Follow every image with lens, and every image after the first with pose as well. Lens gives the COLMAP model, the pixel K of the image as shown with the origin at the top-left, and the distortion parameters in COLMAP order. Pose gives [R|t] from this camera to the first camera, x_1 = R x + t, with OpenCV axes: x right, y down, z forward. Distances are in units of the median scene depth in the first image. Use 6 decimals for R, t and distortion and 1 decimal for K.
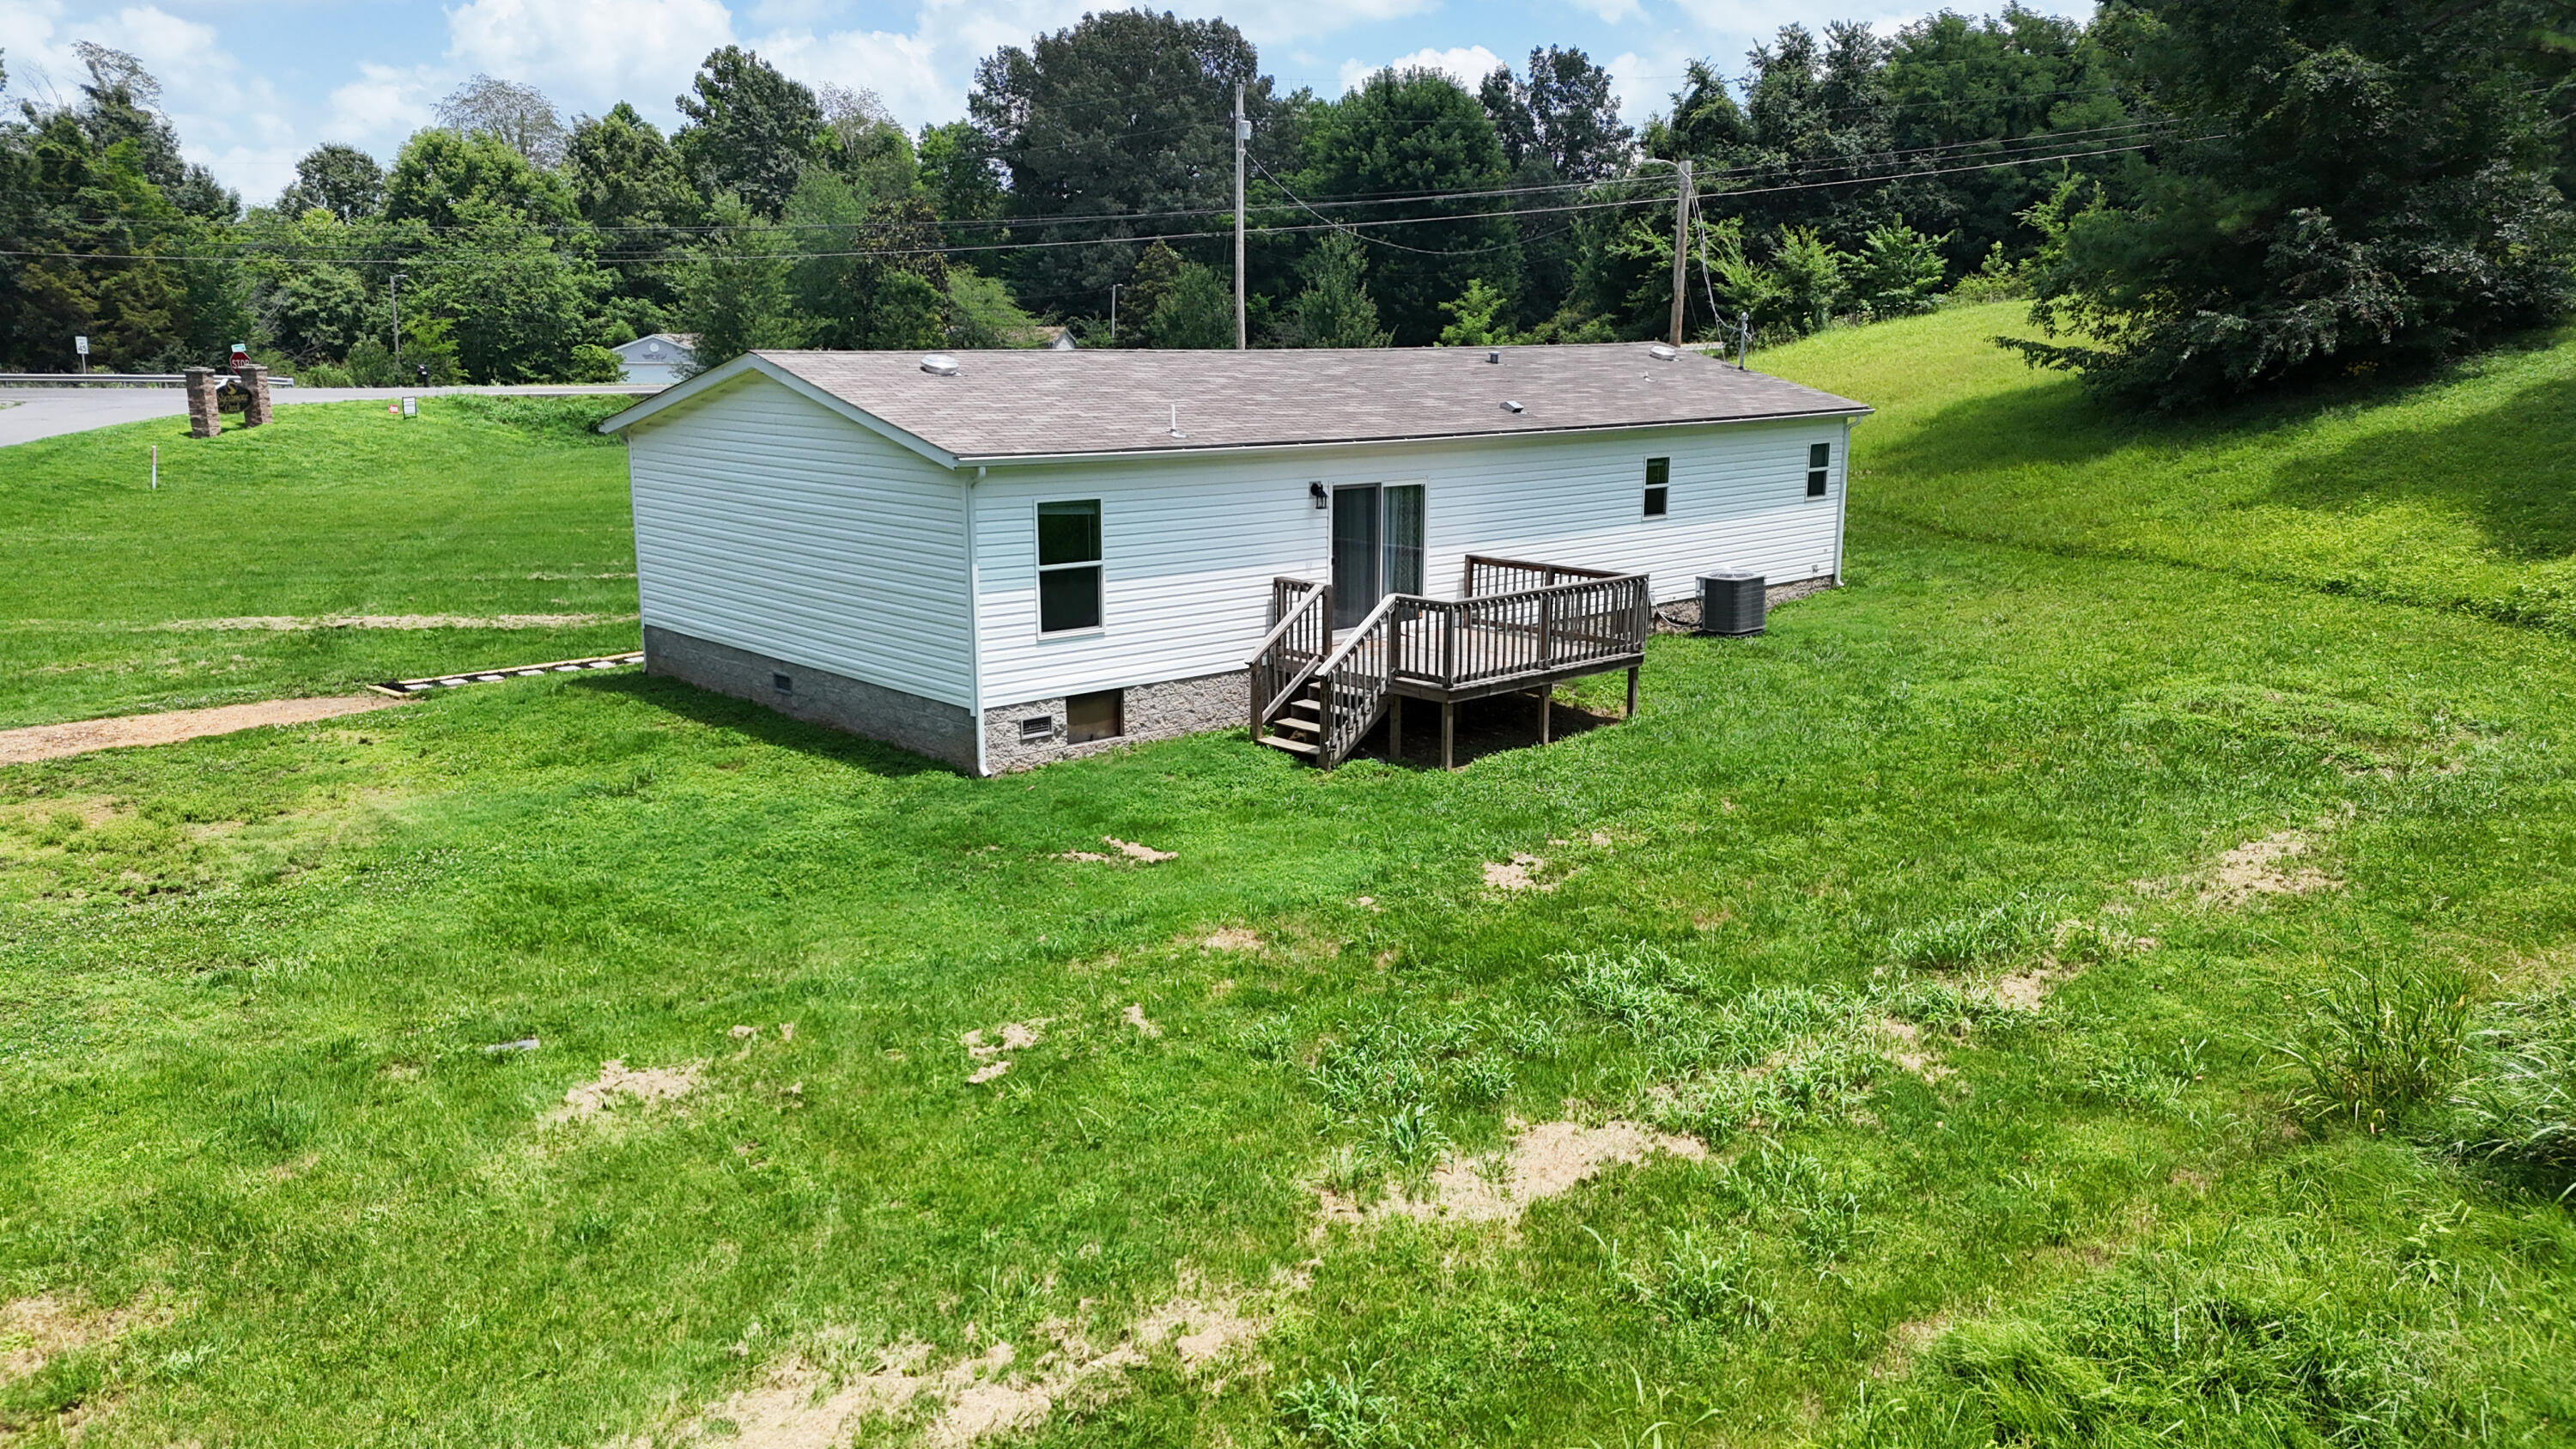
lens RADIAL K [[1851.3, 0, 1288.7], [0, 1851.3, 731.1], [0, 0, 1]] dist [0.015293, -0.024055]
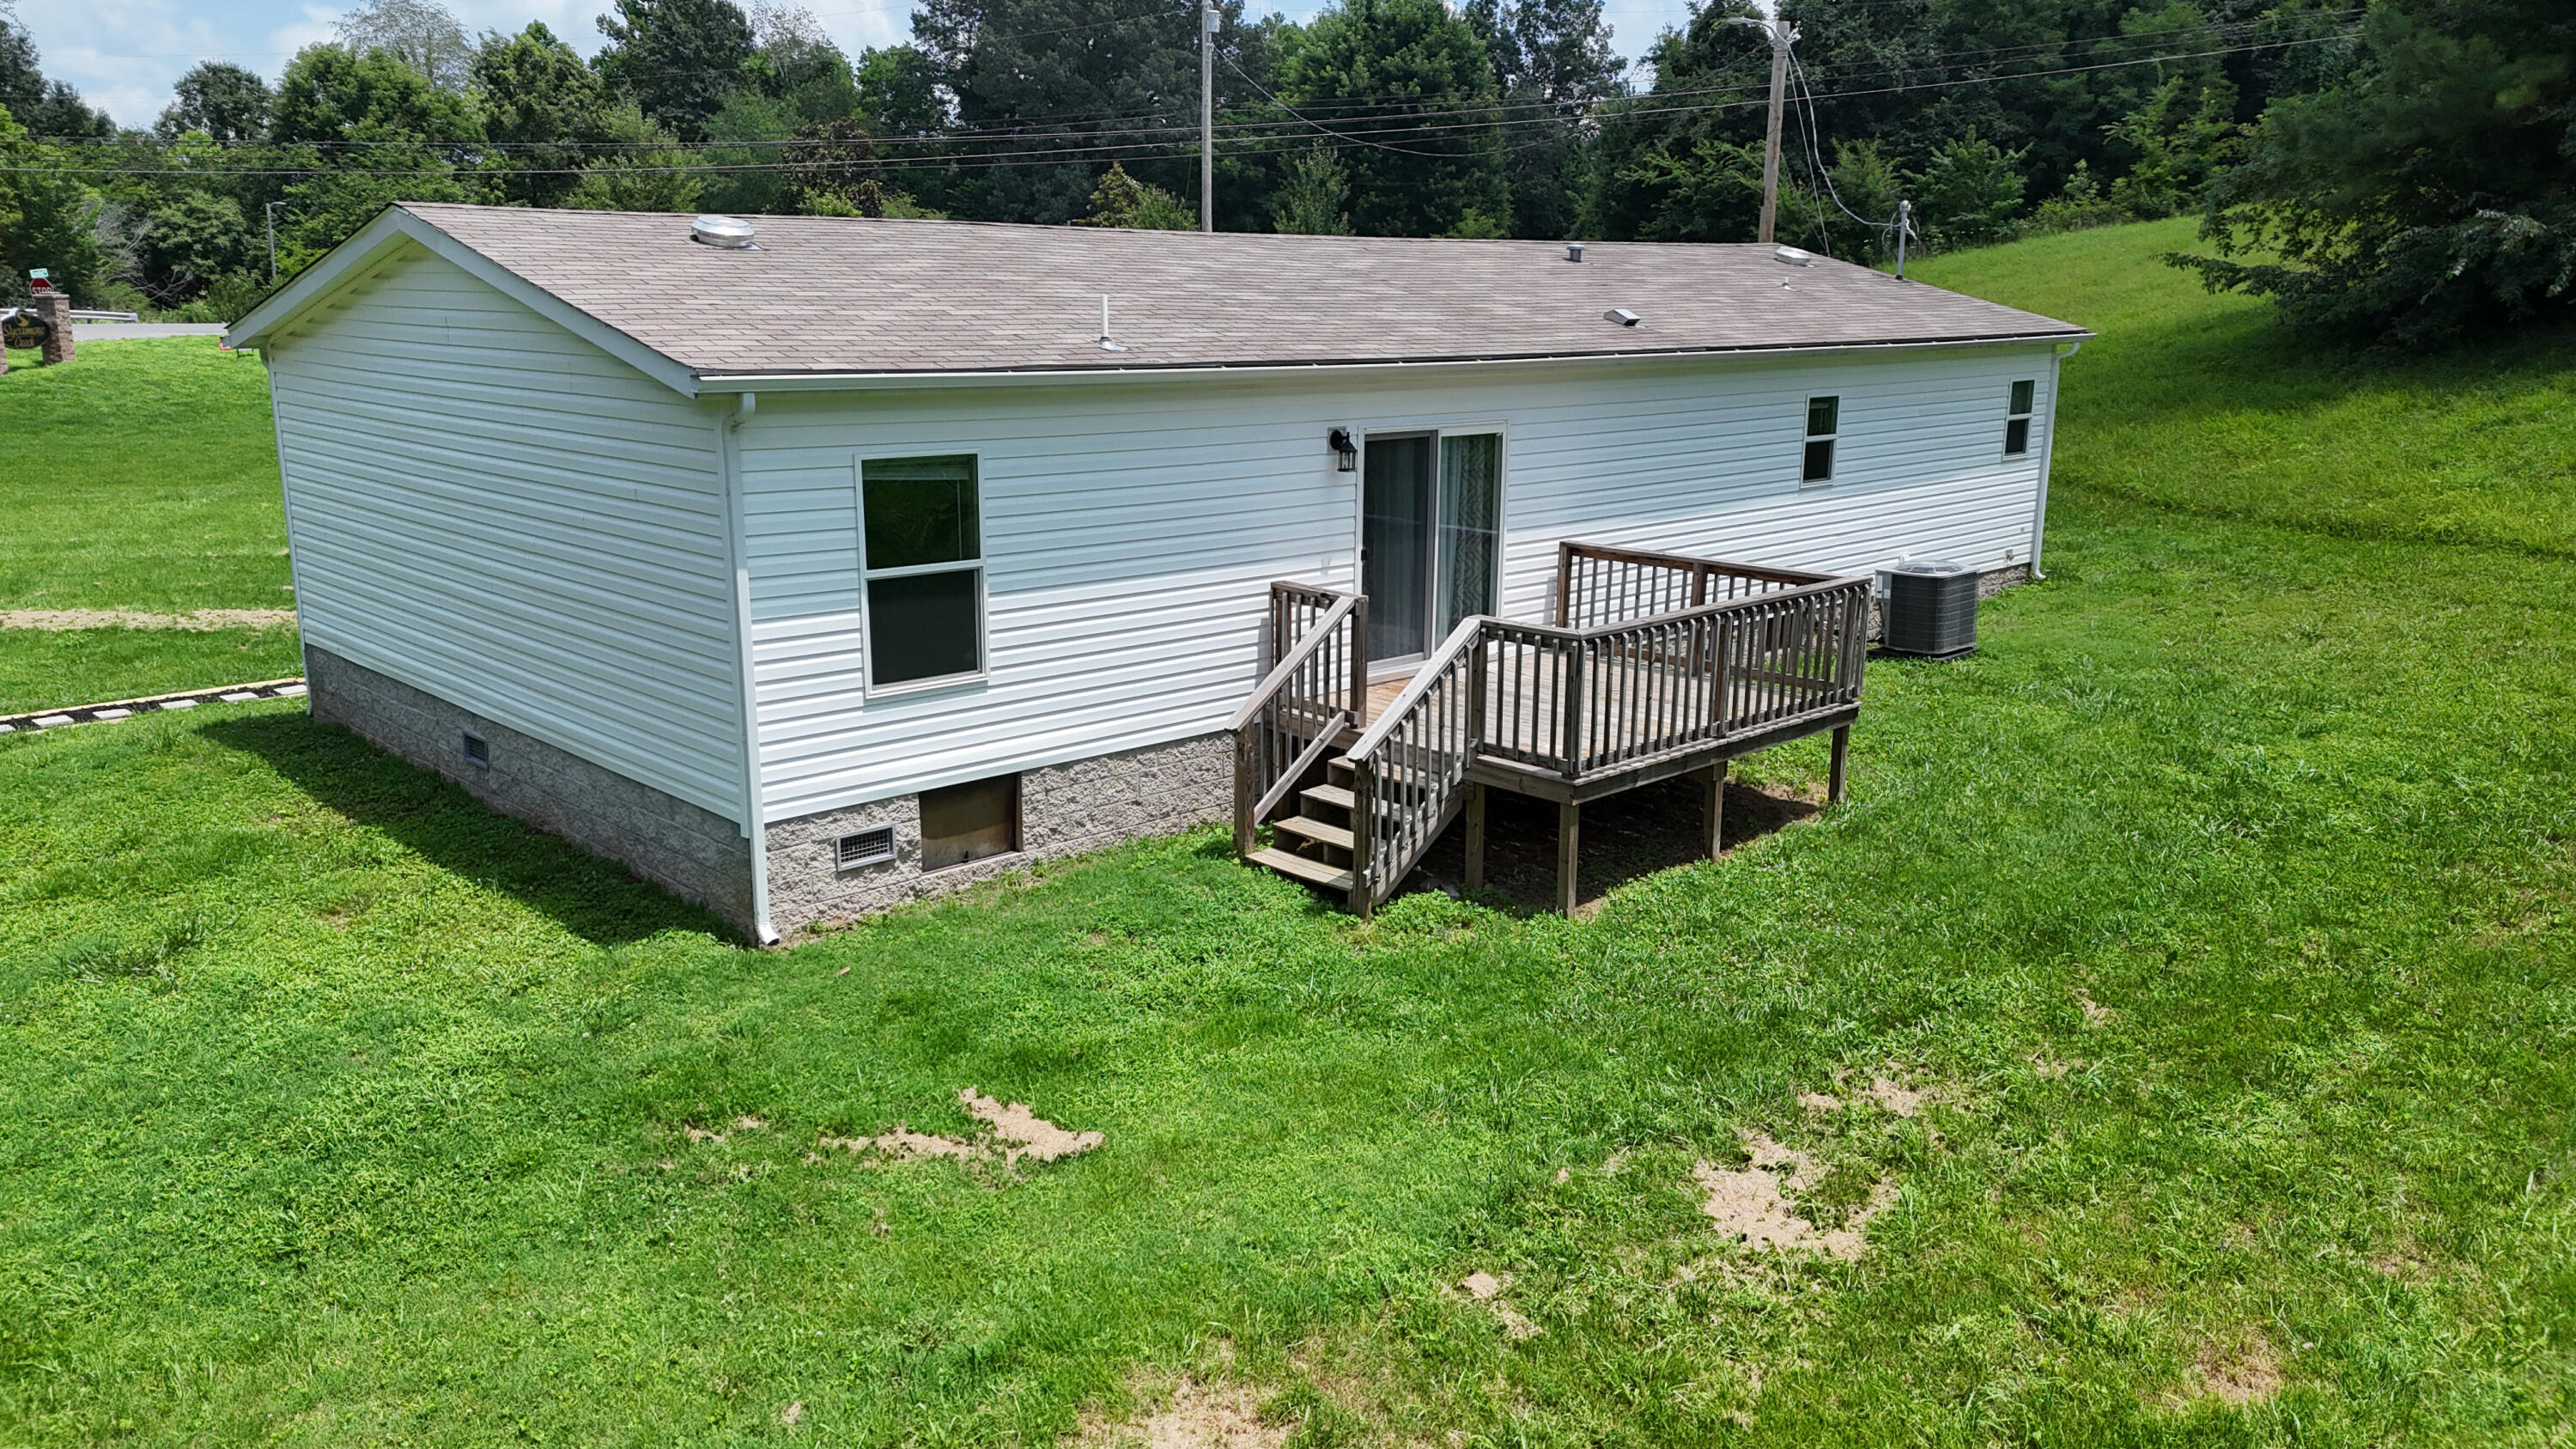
lens RADIAL K [[1851.3, 0, 1293.9], [0, 1851.3, 720.1], [0, 0, 1]] dist [0.015293, -0.024055]
pose [[0.999752, 0.000953, 0.022241, -0.011938], [-0.001348, 0.999841, 0.017790, -0.041087], [-0.022221, -0.017816, 0.999594, 0.326592]]
